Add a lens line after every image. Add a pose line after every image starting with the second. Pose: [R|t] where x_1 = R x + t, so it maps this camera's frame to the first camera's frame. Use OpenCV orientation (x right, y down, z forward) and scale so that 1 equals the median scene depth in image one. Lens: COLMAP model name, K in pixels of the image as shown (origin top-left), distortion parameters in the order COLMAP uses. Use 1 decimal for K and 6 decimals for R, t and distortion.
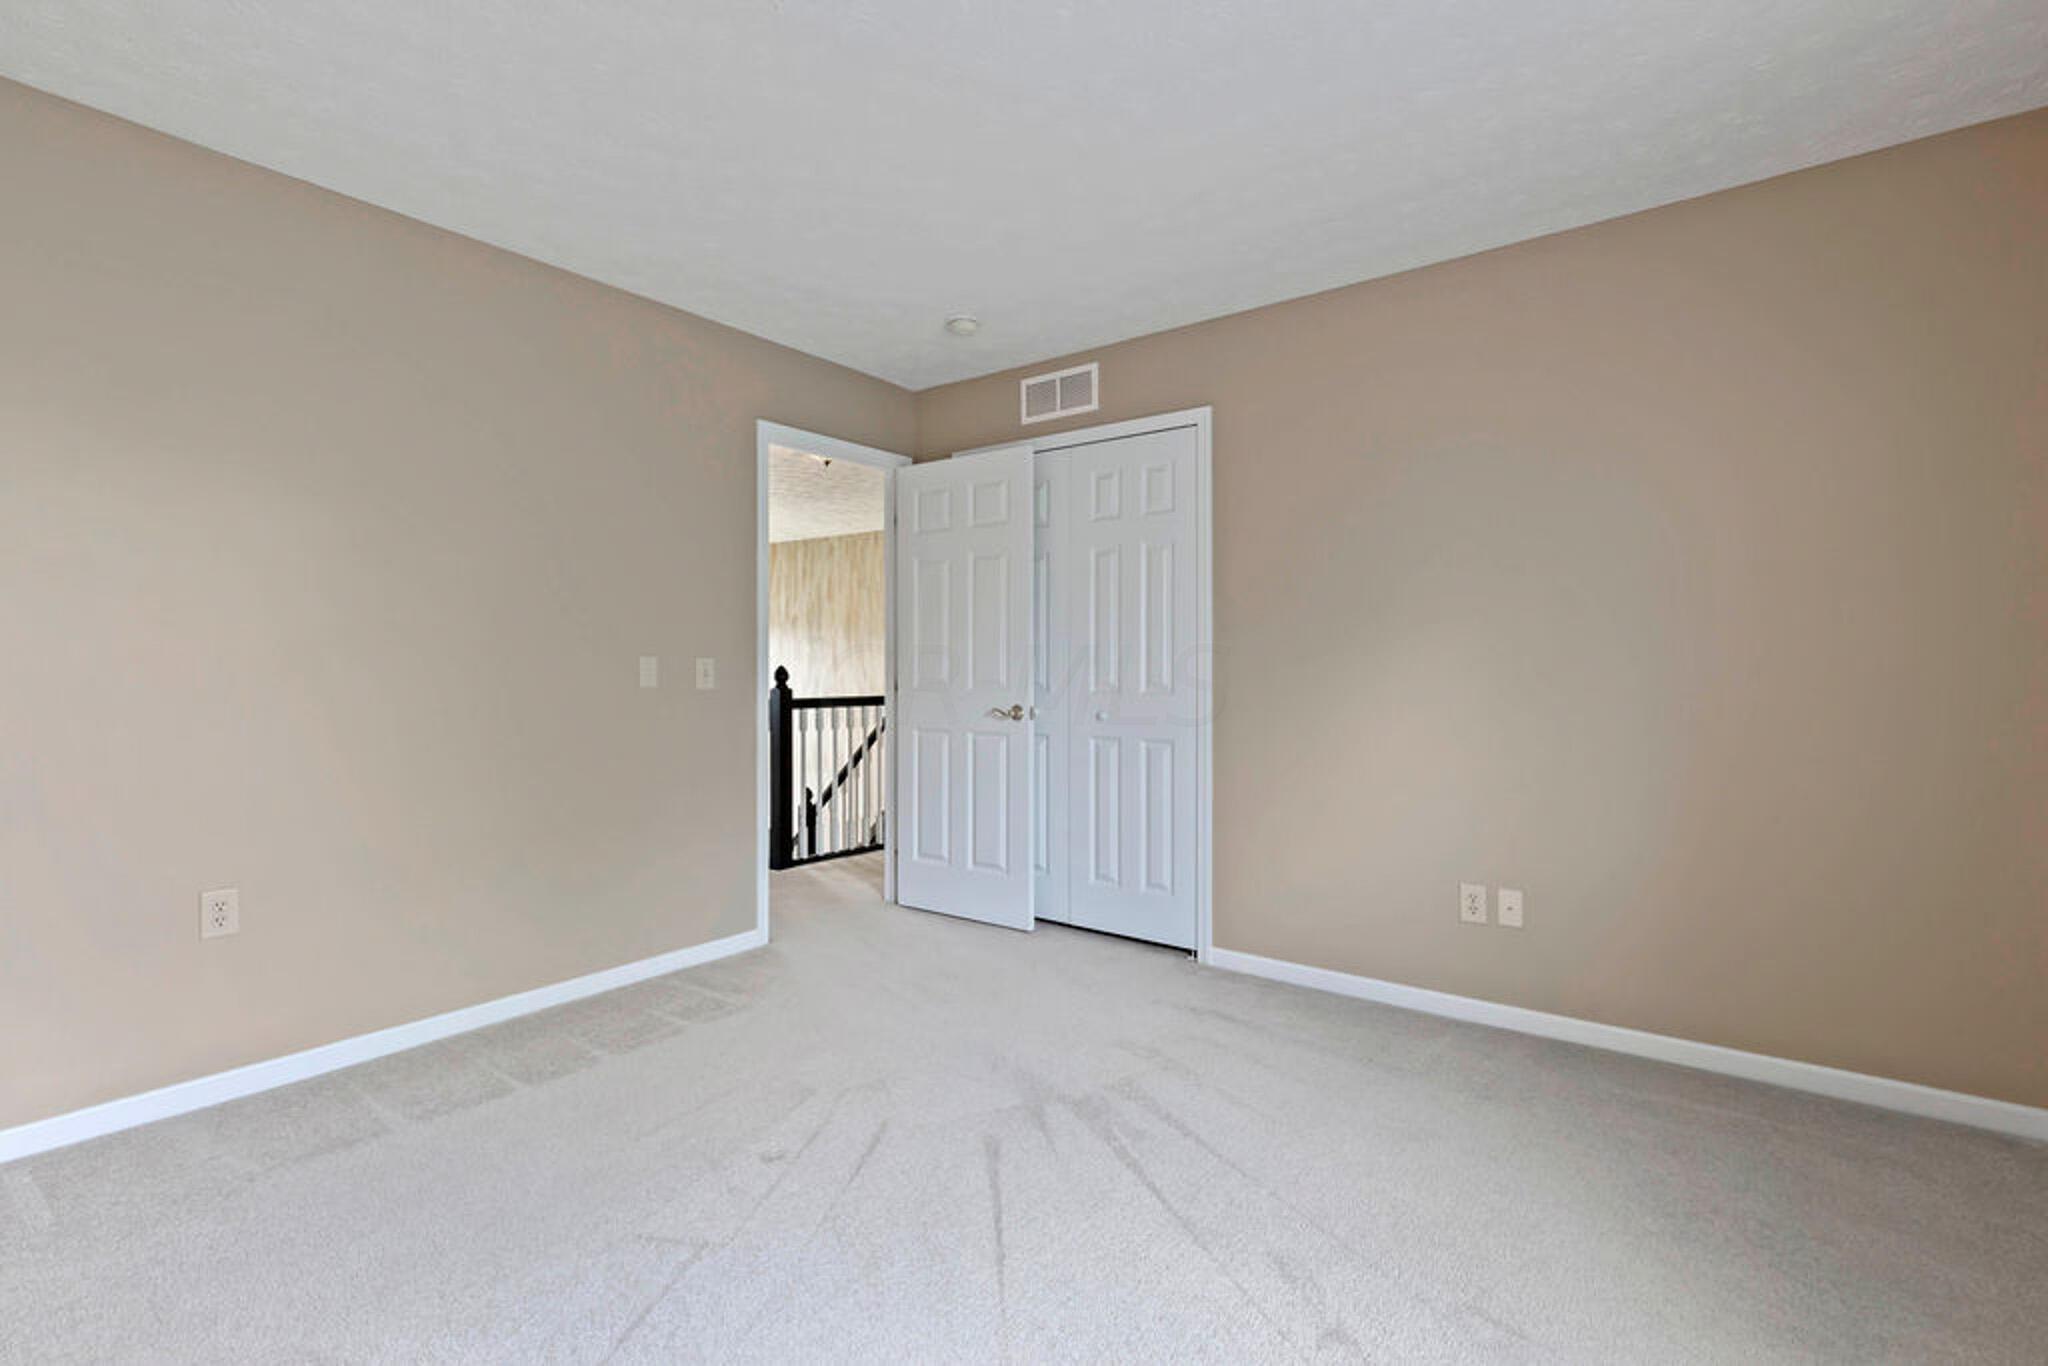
lens RADIAL K [[931.8, 0, 1029.0], [0, 931.8, 674.8], [0, 0, 1]] dist [0.000515, 0.000005]
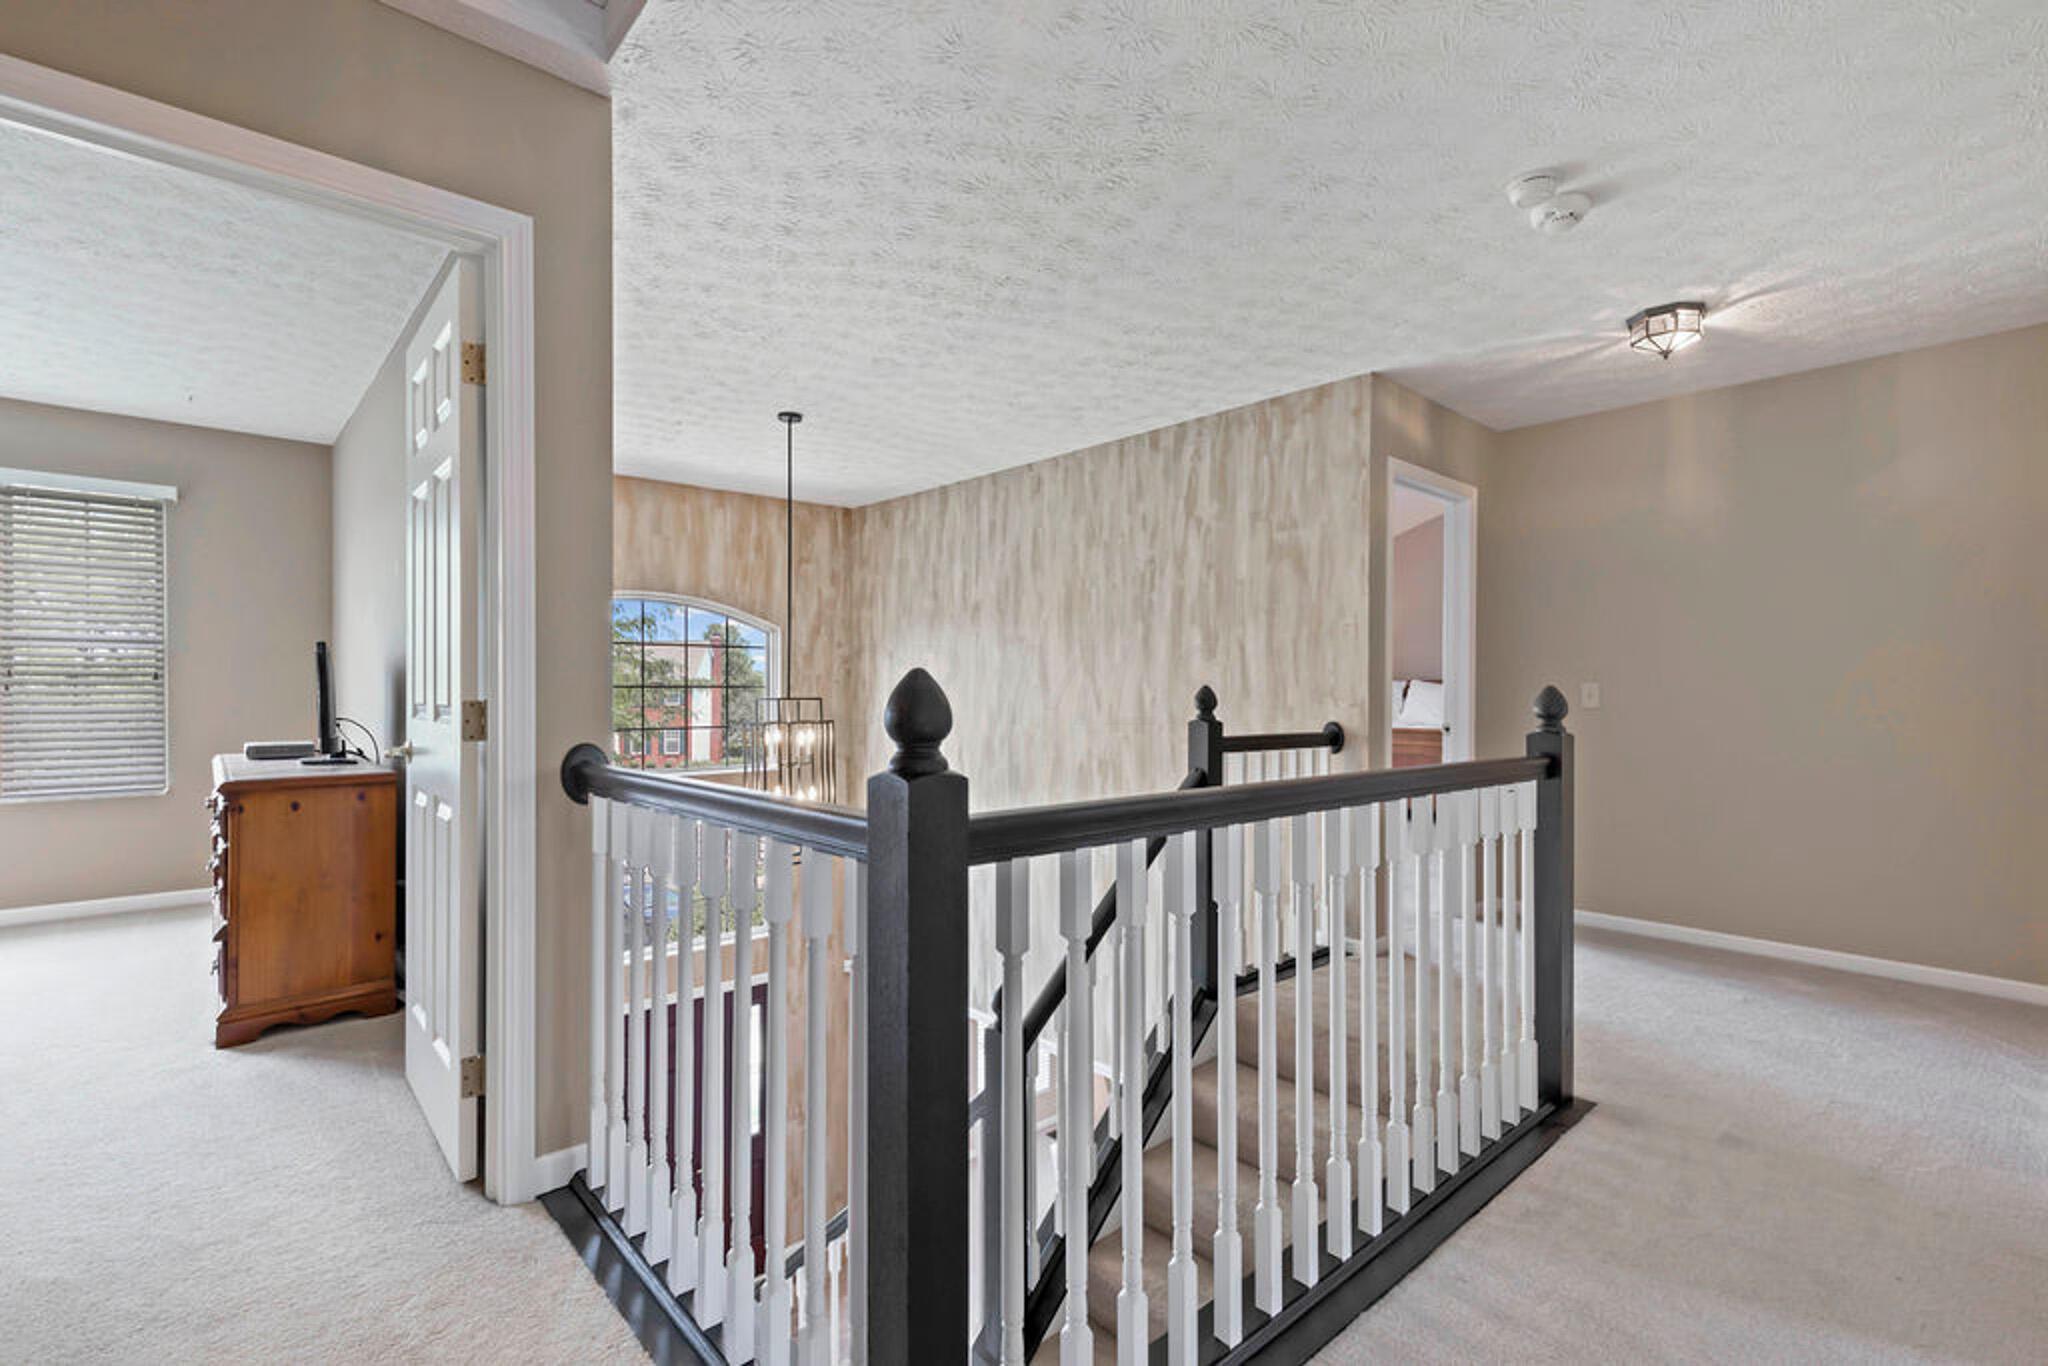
lens RADIAL K [[931.8, 0, 1023.5], [0, 931.8, 687.7], [0, 0, 1]] dist [0.000515, 0.000005]
pose [[0.980949, -0.001122, -0.194264, -0.109309], [-0.001173, 0.999931, -0.011698, -0.001733], [0.194264, 0.011703, 0.980879, 0.434337]]
